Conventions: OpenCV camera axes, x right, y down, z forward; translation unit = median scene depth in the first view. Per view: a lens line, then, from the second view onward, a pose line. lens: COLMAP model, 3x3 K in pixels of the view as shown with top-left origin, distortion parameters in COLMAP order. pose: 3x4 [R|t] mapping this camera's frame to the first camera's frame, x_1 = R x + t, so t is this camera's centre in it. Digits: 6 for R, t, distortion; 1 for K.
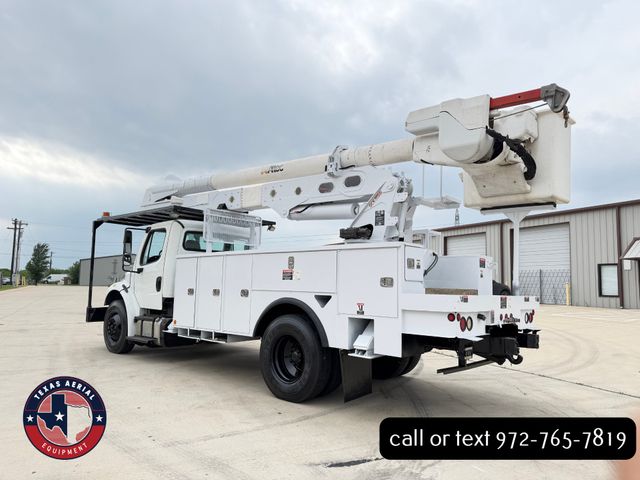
lens RADIAL K [[452.4, 0, 321.5], [0, 452.4, 239.7], [0, 0, 1]] dist [0.082873, -0.113487]
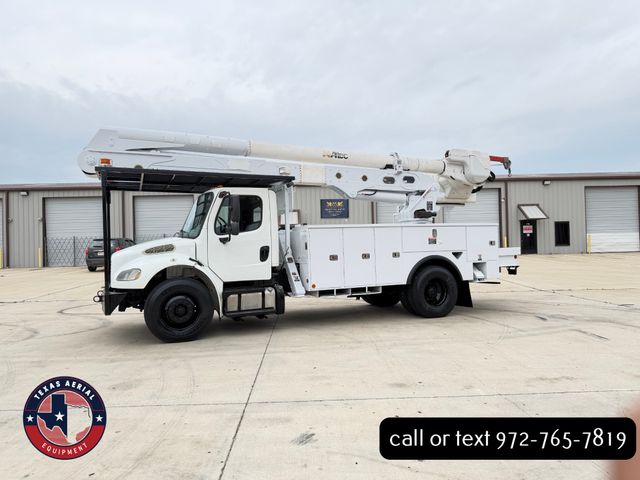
lens RADIAL K [[452.4, 0, 321.5], [0, 452.4, 239.7], [0, 0, 1]] dist [0.082873, -0.113487]
pose [[0.429365, -0.017597, 0.902960, -1.293647], [-0.055507, 0.997406, 0.045831, 0.018145], [-0.901424, -0.069799, 0.427274, 0.527834]]
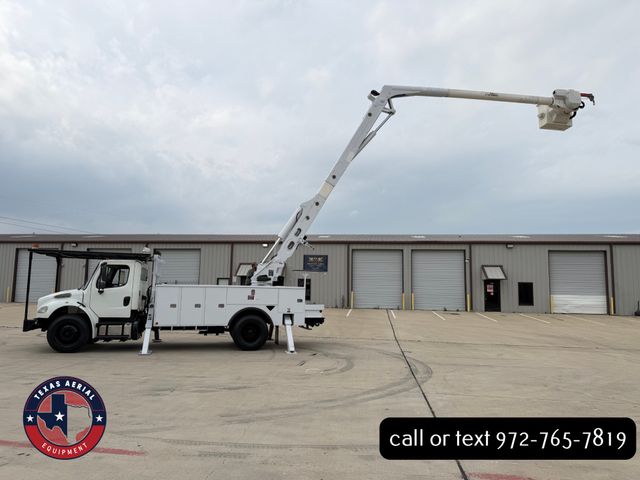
lens RADIAL K [[453.3, 0, 317.3], [0, 453.3, 240.7], [0, 0, 1]] dist [0.082654, -0.117277]
pose [[0.570230, 0.083892, 0.817190, -1.421195], [-0.086697, 0.995362, -0.041686, -0.112814], [-0.816897, -0.047078, 0.574859, -0.479429]]
